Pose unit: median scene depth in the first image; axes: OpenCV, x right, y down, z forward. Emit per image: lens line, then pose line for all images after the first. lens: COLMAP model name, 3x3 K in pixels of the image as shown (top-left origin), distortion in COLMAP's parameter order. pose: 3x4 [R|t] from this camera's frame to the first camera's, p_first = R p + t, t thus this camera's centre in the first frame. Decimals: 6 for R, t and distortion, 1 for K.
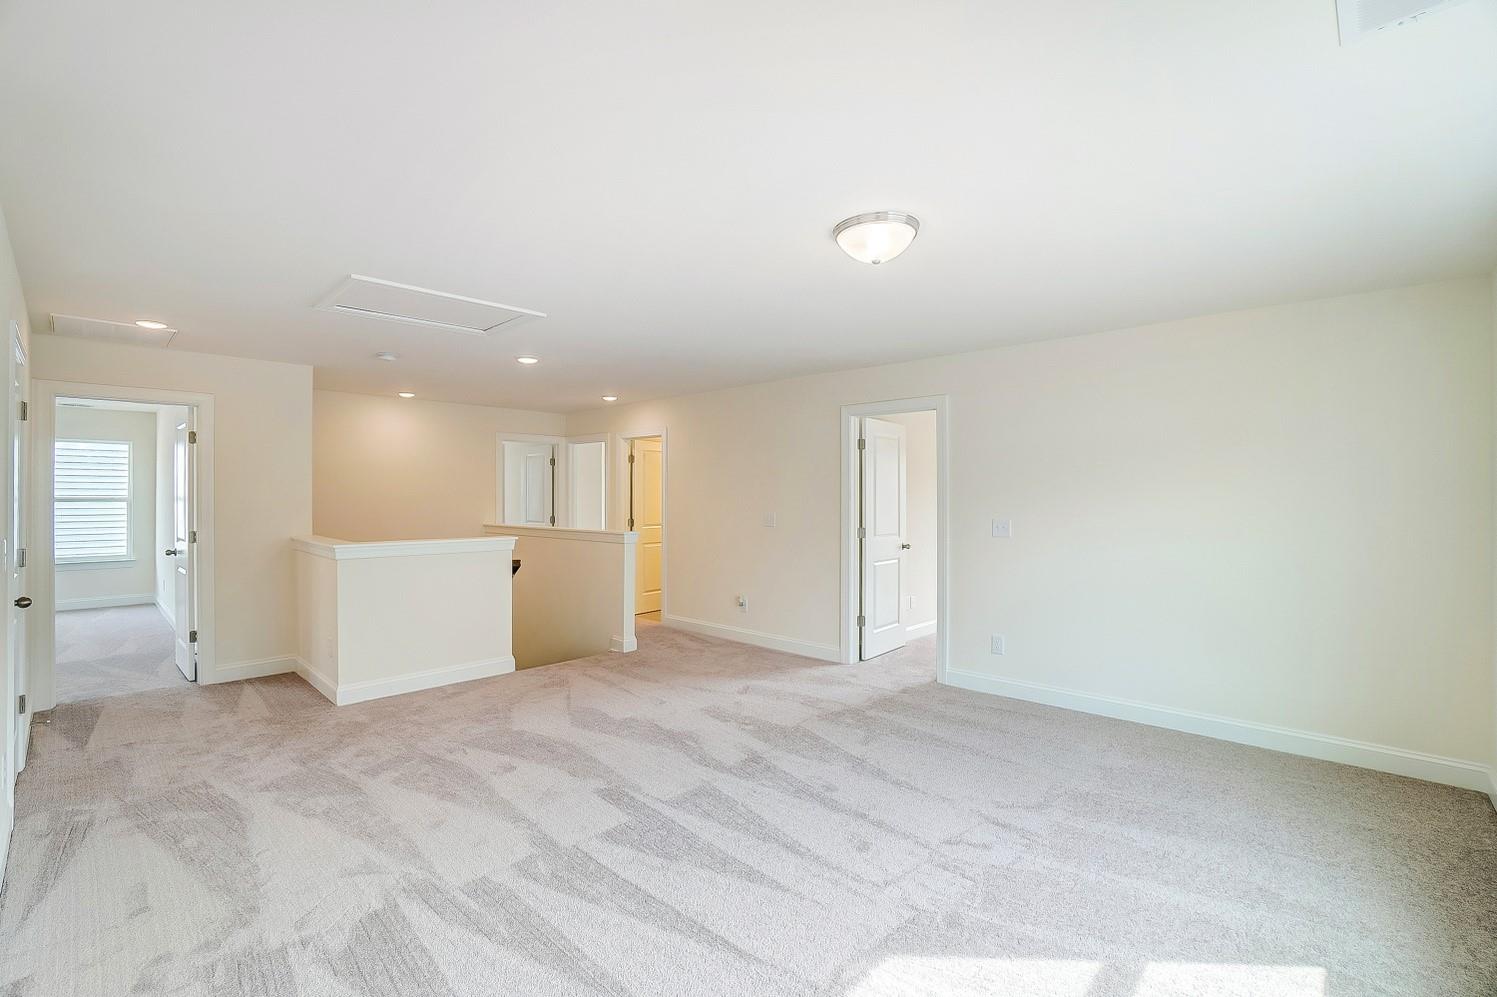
lens RADIAL K [[667.2, 0, 748.5], [0, 667.2, 498.5], [0, 0, 1]] dist [-0.000432, -0.000557]
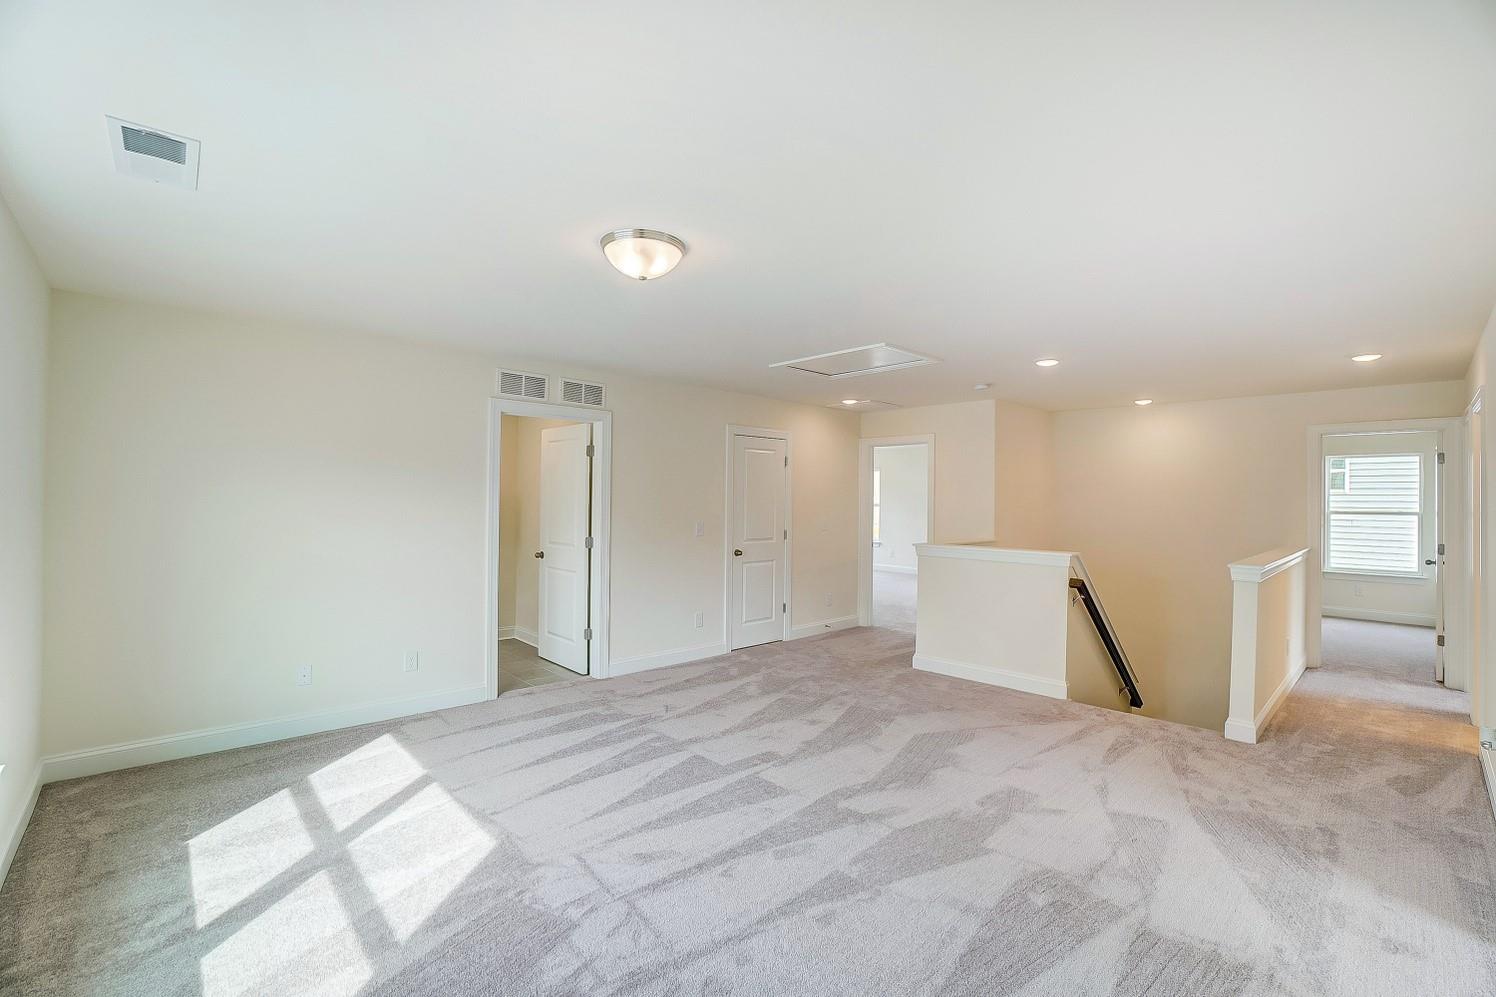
lens RADIAL K [[640.2, 0, 722.2], [0, 640.2, 498.5], [0, 0, 1]] dist [-0.000445, 0.000495]
pose [[-0.066186, -0.011786, -0.997738, 0.845434], [-0.007846, 0.999905, -0.011291, -0.010210], [0.997776, 0.007081, -0.066272, 0.869613]]
